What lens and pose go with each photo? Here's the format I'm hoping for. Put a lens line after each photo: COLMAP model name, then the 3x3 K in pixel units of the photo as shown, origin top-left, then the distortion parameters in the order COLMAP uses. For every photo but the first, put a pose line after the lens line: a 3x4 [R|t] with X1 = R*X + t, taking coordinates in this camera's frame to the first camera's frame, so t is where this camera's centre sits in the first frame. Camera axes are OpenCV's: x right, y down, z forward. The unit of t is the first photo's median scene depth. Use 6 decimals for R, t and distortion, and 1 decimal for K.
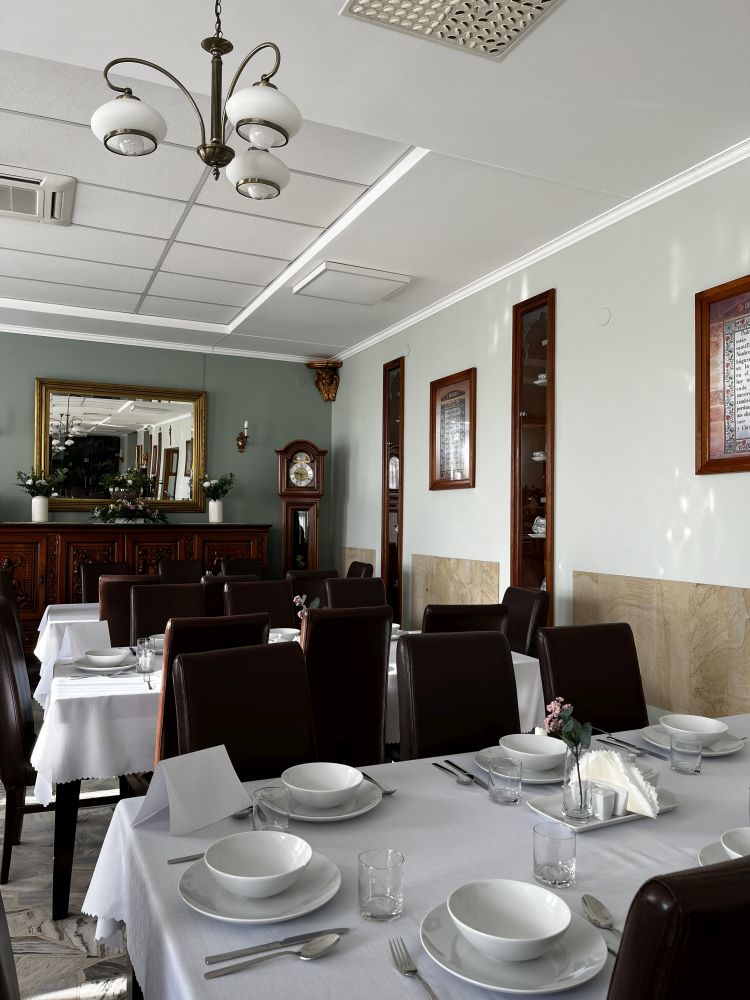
lens RADIAL K [[764.3, 0, 378.2], [0, 764.3, 499.7], [0, 0, 1]] dist [0.048960, -0.000279]
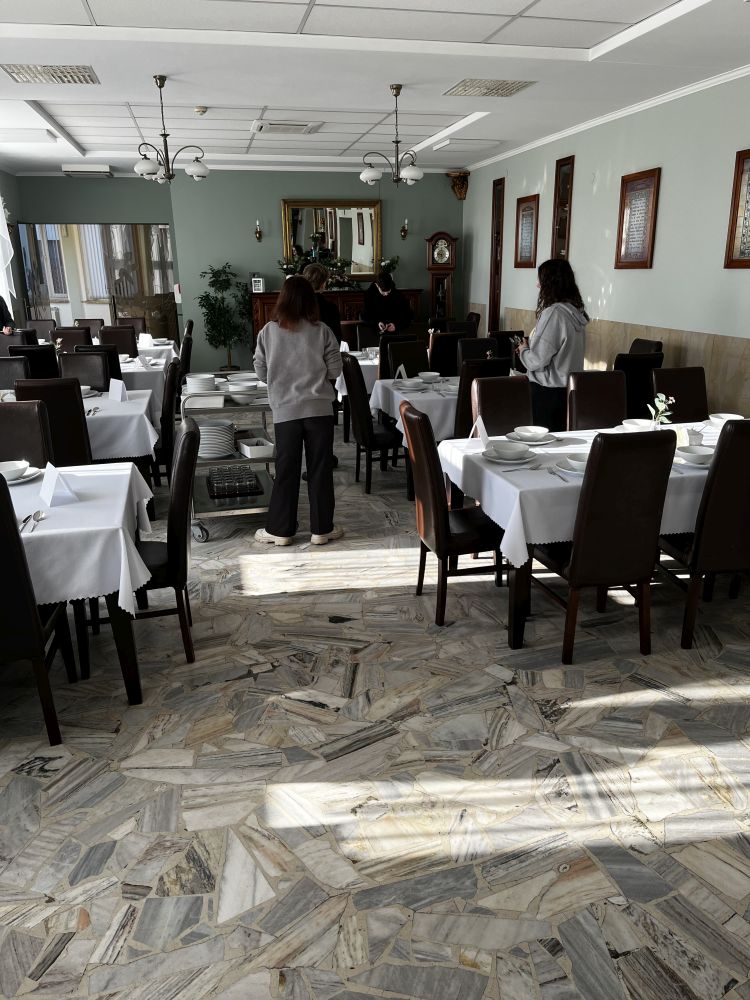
lens RADIAL K [[764.3, 0, 377.2], [0, 764.3, 504.8], [0, 0, 1]] dist [0.048960, -0.000279]
pose [[0.978471, 0.039379, -0.202592, 0.119782], [0.028667, 0.946180, 0.322367, -0.064841], [0.204383, -0.321235, 0.924681, -0.706573]]
